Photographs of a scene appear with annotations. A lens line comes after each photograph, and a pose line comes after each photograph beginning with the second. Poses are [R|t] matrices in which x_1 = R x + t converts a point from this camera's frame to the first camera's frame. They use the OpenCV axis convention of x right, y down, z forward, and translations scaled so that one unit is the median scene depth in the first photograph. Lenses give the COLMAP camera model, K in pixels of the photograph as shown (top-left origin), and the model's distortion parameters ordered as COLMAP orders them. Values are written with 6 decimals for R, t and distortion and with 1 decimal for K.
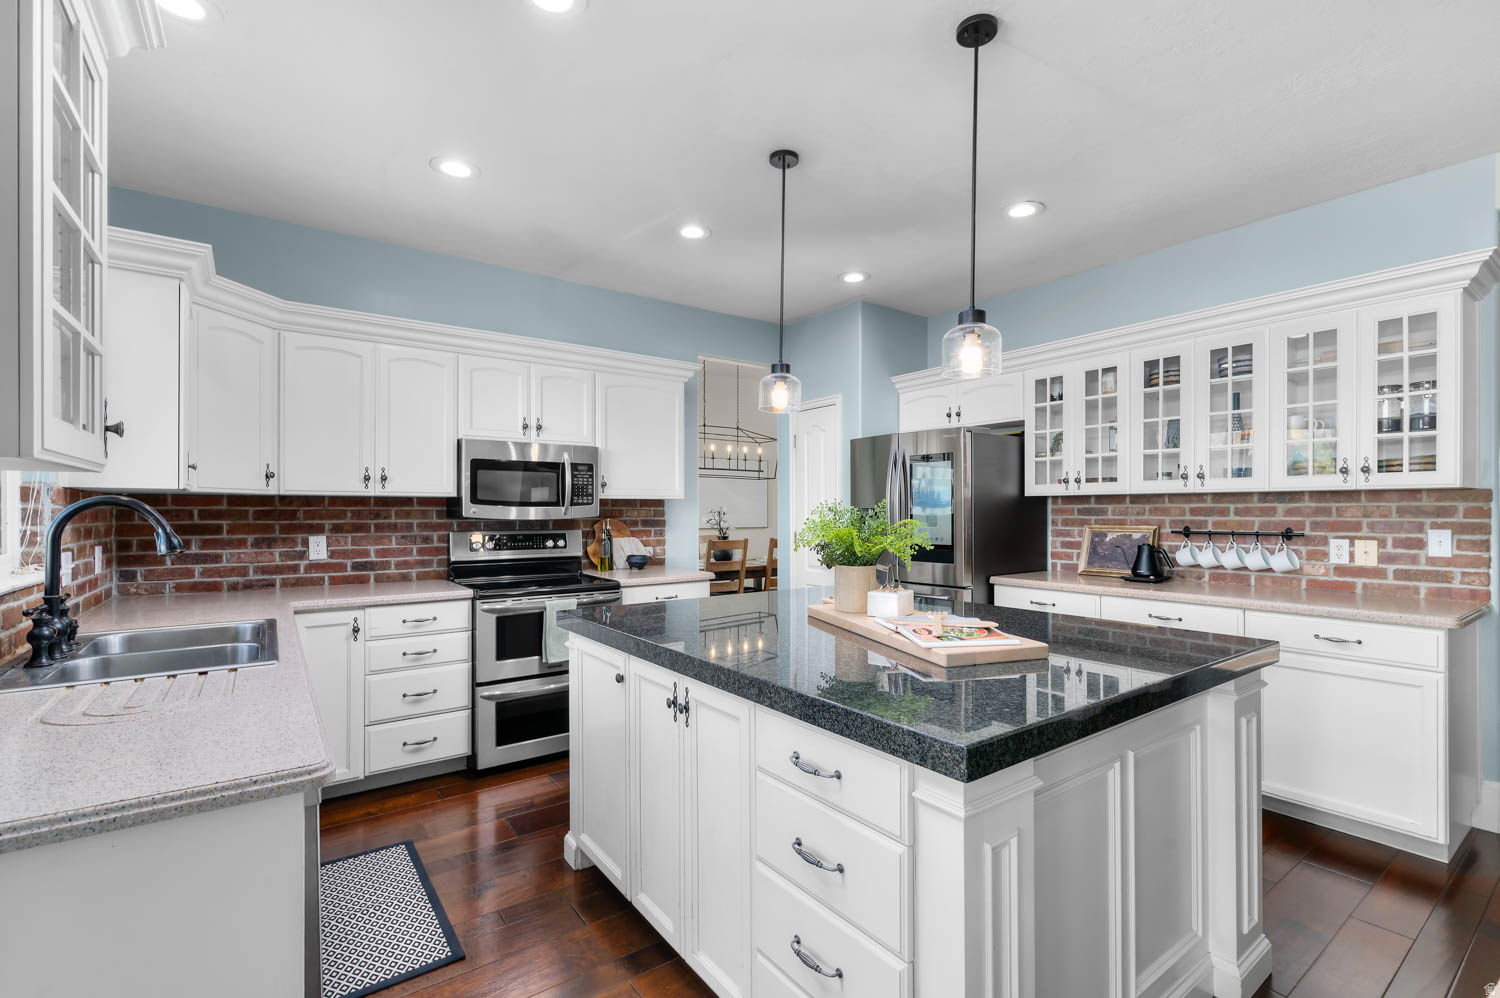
lens RADIAL K [[675.5, 0, 750.0], [0, 675.5, 499.0], [0, 0, 1]] dist [0.015251, 0.000025]
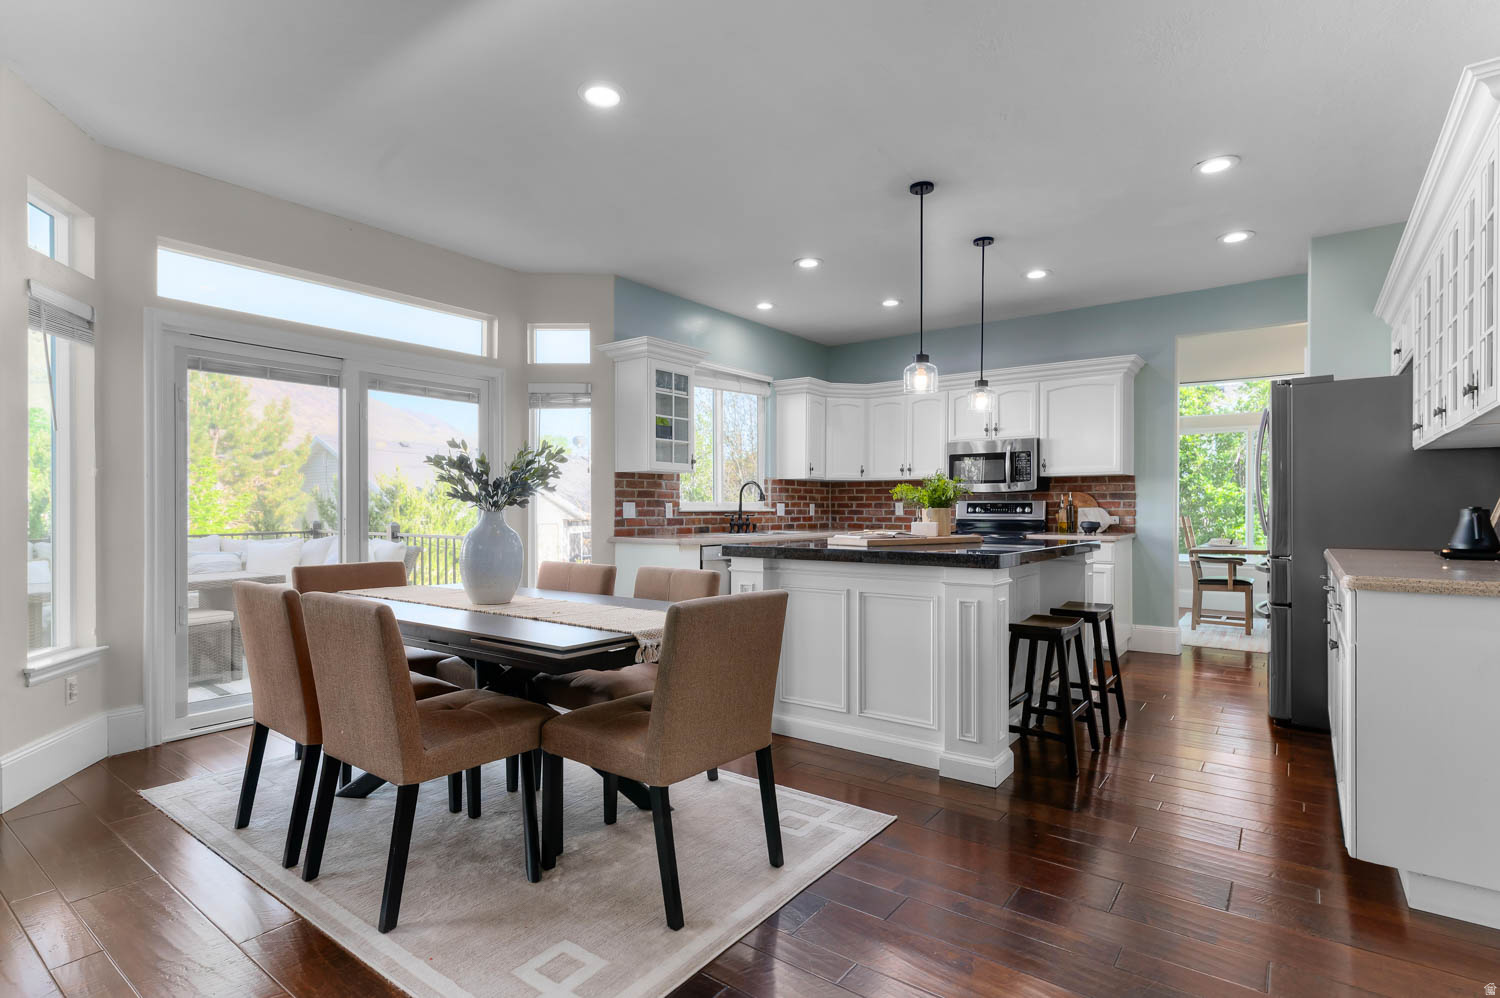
lens RADIAL K [[736.5, 0, 755.0], [0, 736.5, 512.6], [0, 0, 1]] dist [0.004161, 0.000637]
pose [[0.307255, 0.008998, -0.951585, 1.070111], [0.017635, 0.999730, 0.015148, 0.041780], [0.951464, -0.021435, 0.307013, 0.011435]]
